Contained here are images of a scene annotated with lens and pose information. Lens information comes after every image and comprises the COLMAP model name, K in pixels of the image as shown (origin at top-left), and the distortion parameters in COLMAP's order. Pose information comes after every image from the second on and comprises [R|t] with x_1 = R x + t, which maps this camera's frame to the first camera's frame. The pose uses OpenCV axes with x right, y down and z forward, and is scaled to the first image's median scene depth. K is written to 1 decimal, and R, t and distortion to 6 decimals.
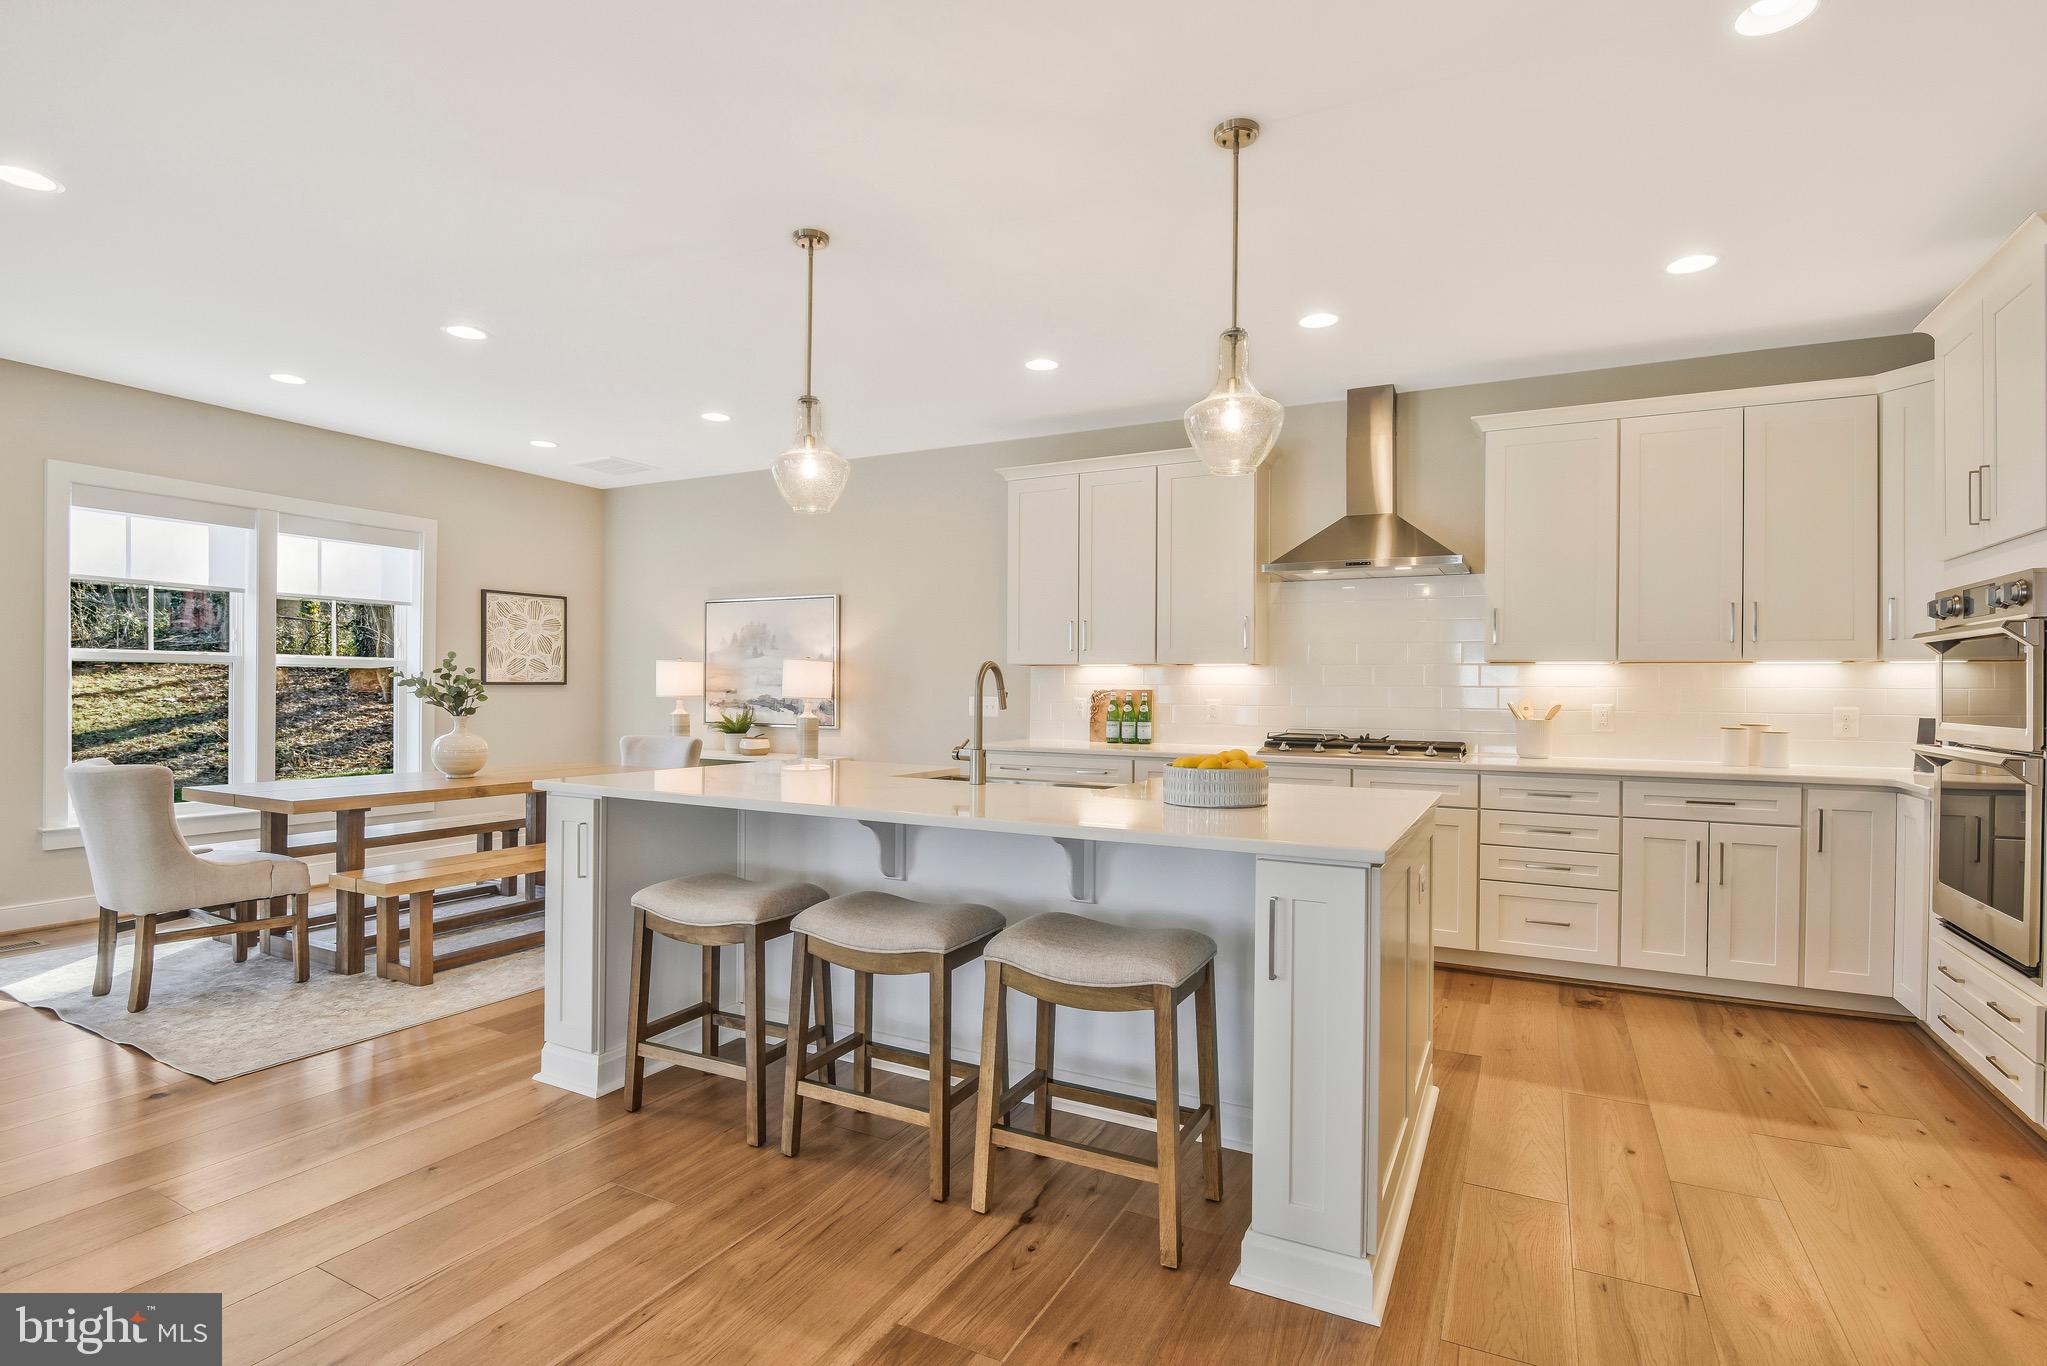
lens RADIAL K [[984.0, 0, 1028.8], [0, 984.0, 691.1], [0, 0, 1]] dist [0.000557, -0.000148]
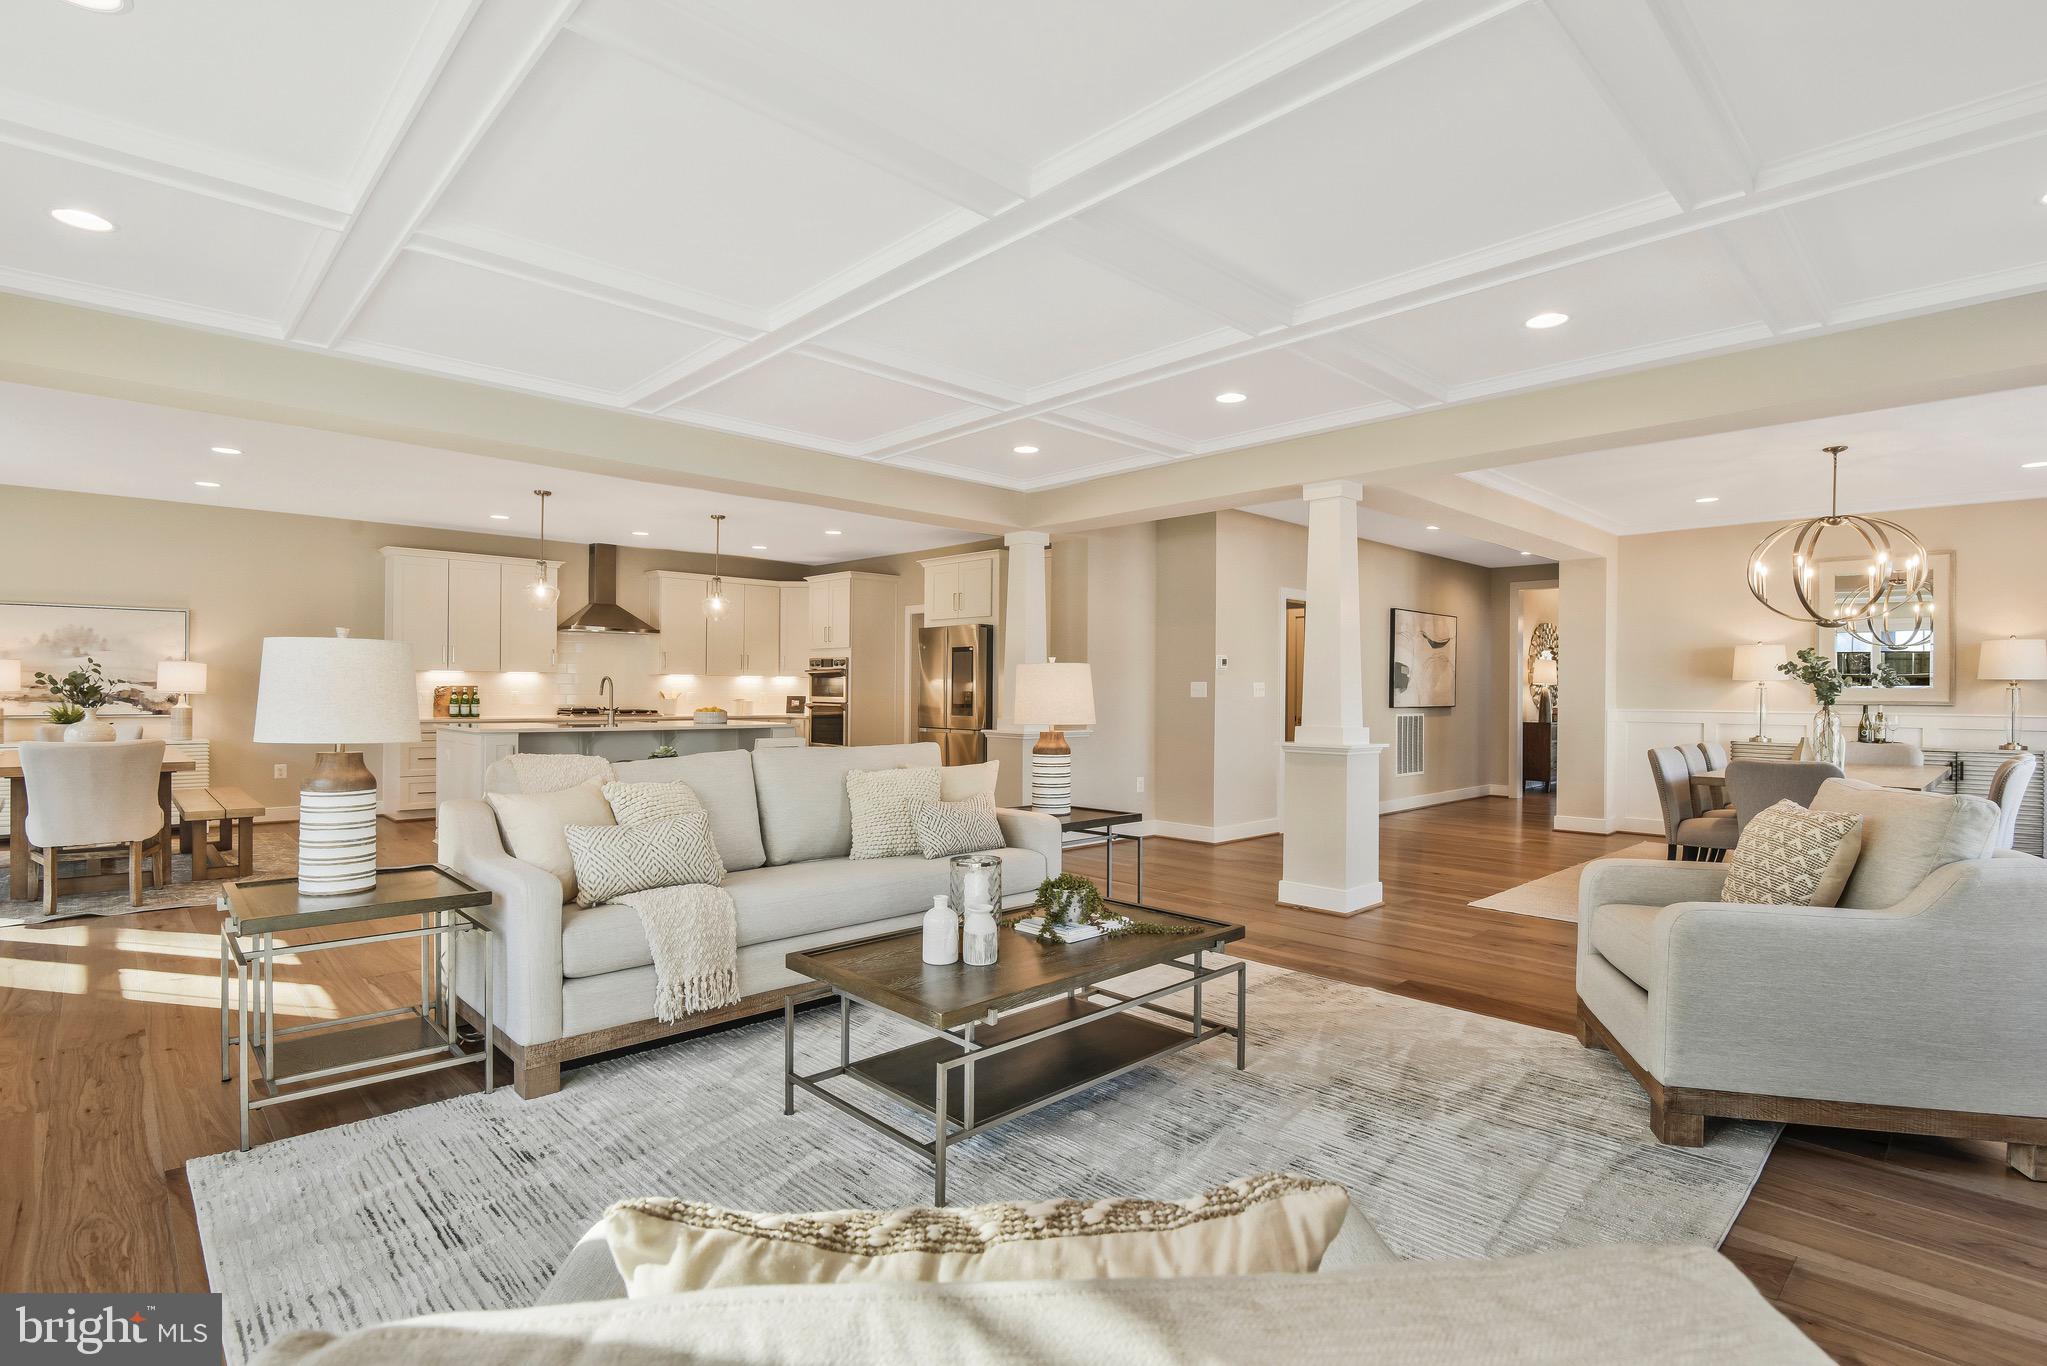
lens RADIAL K [[984.0, 0, 1028.8], [0, 984.0, 691.1], [0, 0, 1]] dist [0.000557, -0.000148]
pose [[0.319832, -0.009831, 0.947423, -1.299190], [-0.009767, 0.999859, 0.013673, -0.027162], [-0.947424, -0.013626, 0.319691, -0.526701]]
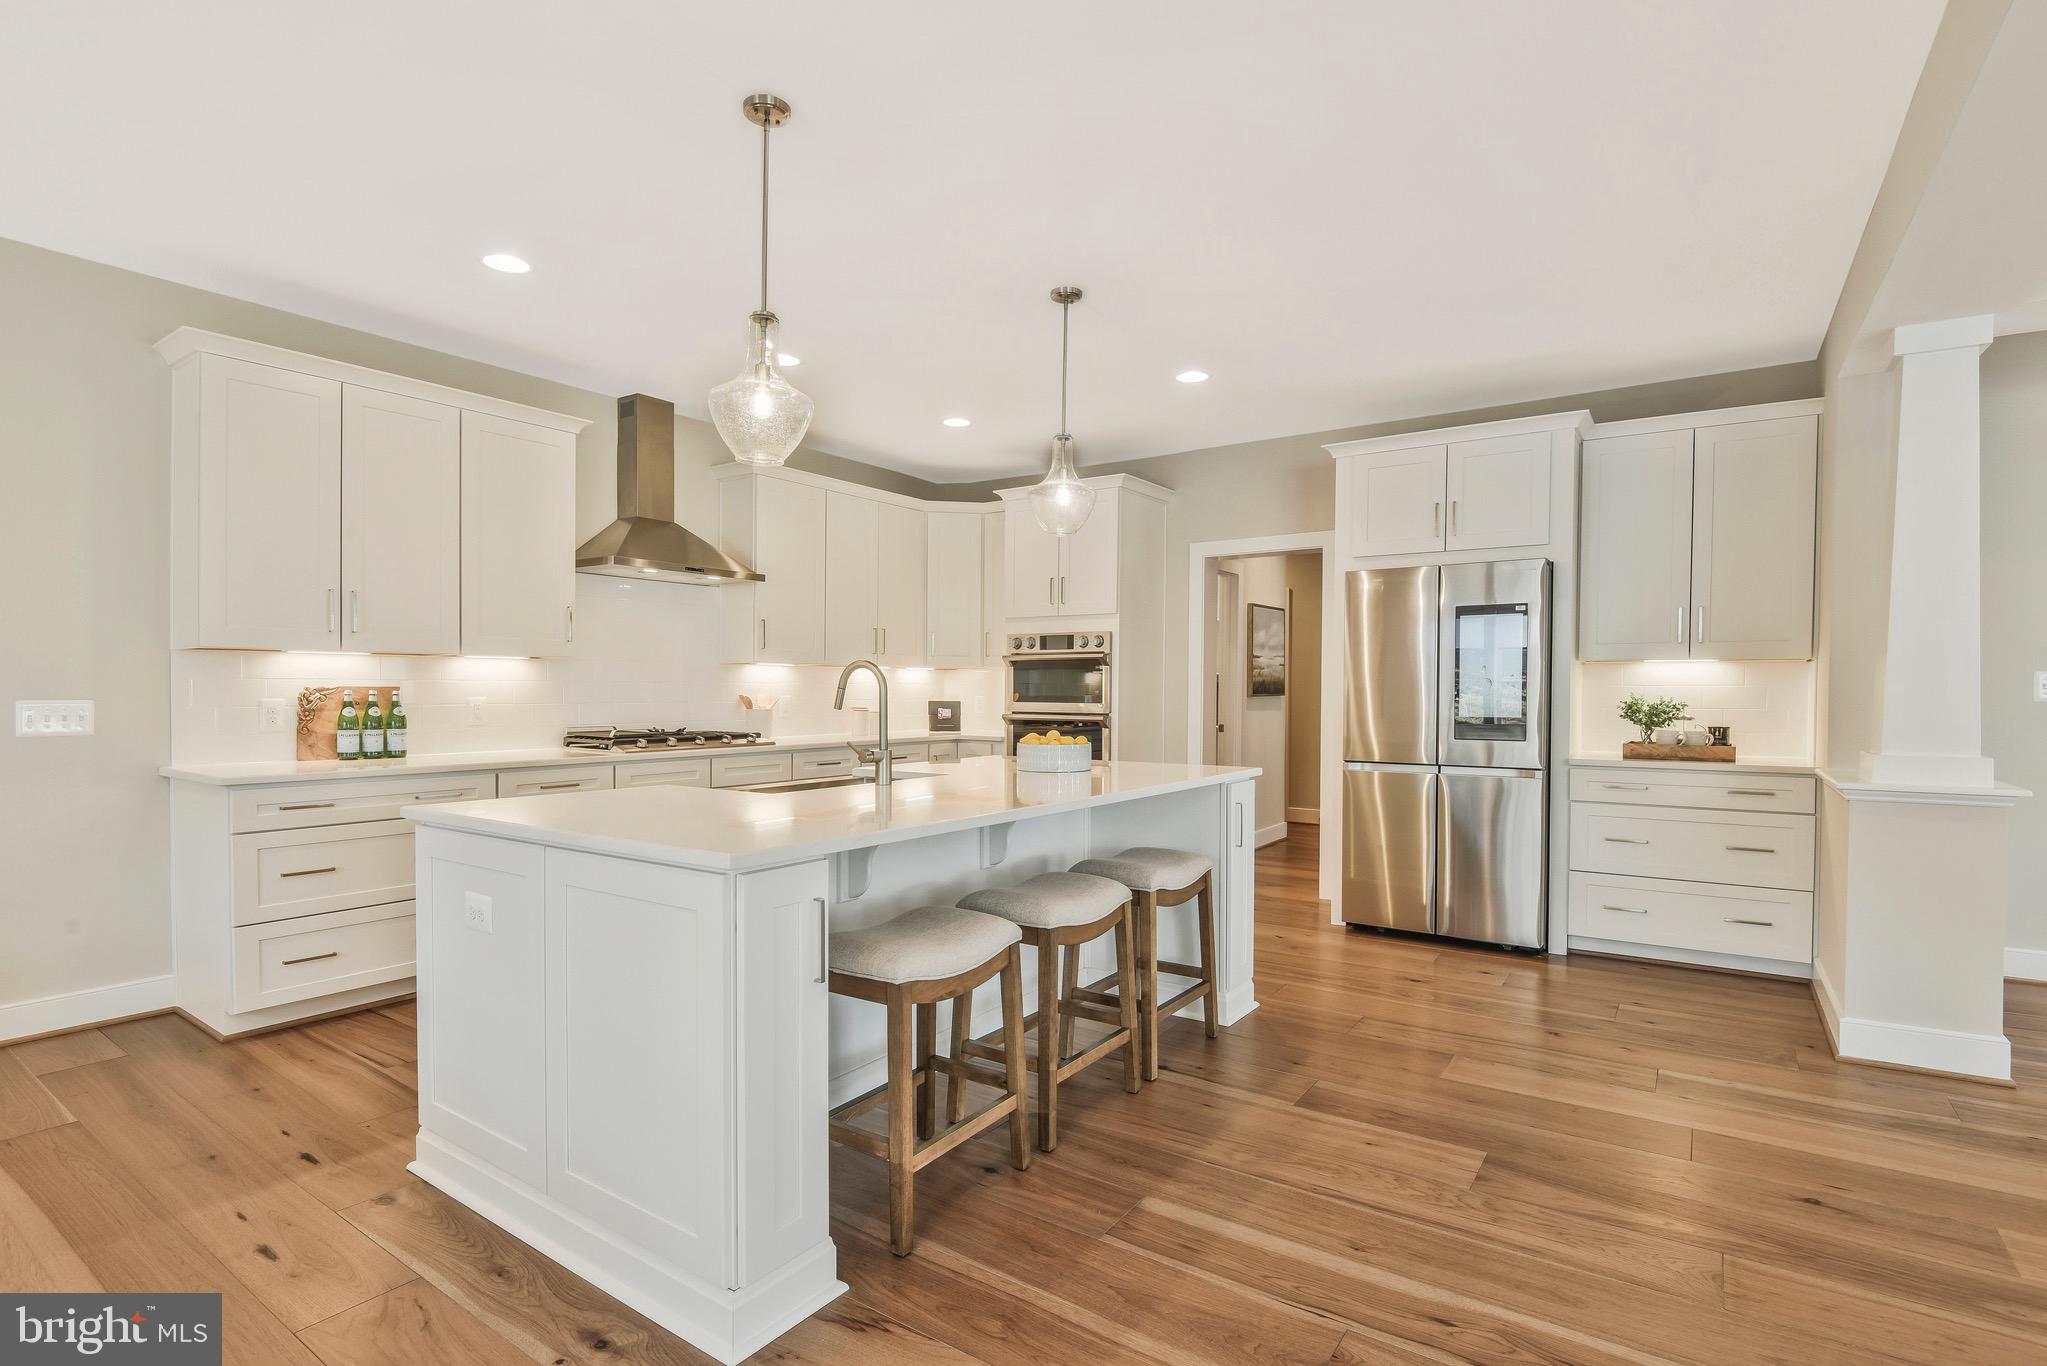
lens RADIAL K [[984.0, 0, 1028.8], [0, 984.0, 691.1], [0, 0, 1]] dist [0.000557, -0.000148]
pose [[0.120190, -0.014234, 0.992649, -0.617066], [-0.006720, 0.999863, 0.015151, -0.013672], [-0.992728, -0.008491, 0.120078, 0.440546]]
